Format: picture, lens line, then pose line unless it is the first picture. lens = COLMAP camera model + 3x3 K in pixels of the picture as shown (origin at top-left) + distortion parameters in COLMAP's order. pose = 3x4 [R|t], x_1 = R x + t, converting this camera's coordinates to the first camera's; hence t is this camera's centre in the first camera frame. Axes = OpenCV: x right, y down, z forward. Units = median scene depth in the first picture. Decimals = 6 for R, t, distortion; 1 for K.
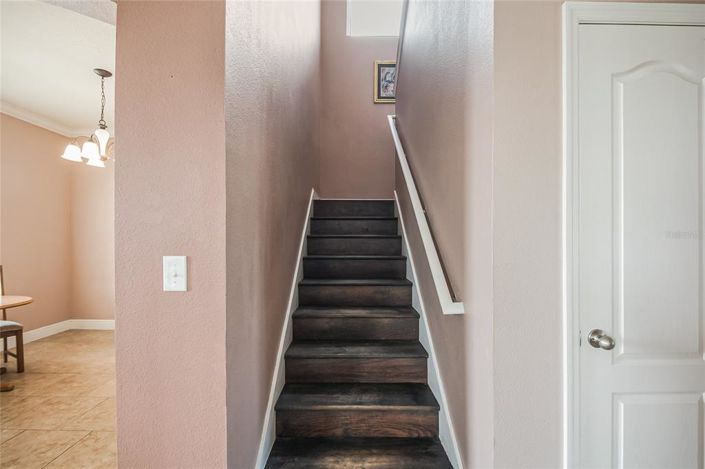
lens RADIAL K [[308.7, 0, 352.0], [0, 308.7, 237.7], [0, 0, 1]] dist [0.012120, -0.015866]
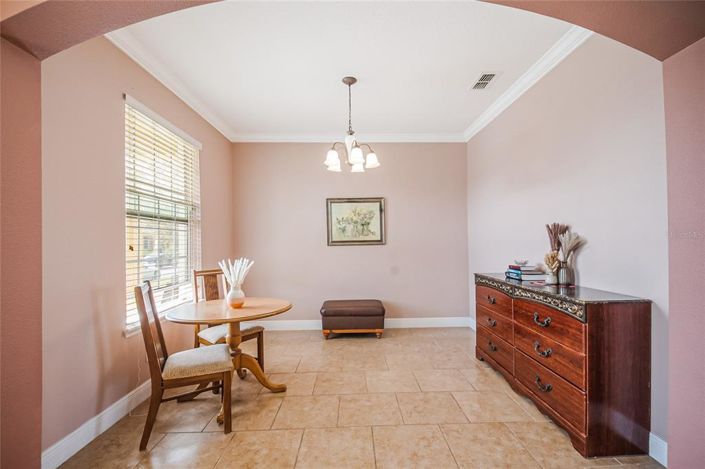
lens RADIAL K [[308.7, 0, 359.8], [0, 308.7, 238.1], [0, 0, 1]] dist [0.012120, -0.015866]
pose [[0.999852, -0.015688, 0.007003, -0.784241], [0.015699, 0.999875, -0.001587, -0.004705], [-0.006977, 0.001697, 0.999974, -0.039614]]
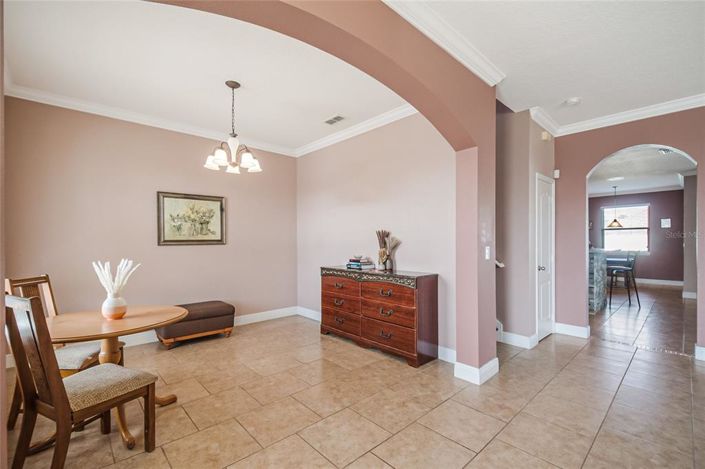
lens RADIAL K [[308.7, 0, 352.3], [0, 308.7, 239.7], [0, 0, 1]] dist [0.012120, -0.015866]
pose [[0.750523, -0.002186, 0.660841, -1.196528], [-0.001120, 0.999989, 0.004580, -0.004100], [-0.660844, -0.004178, 0.750512, -0.076756]]
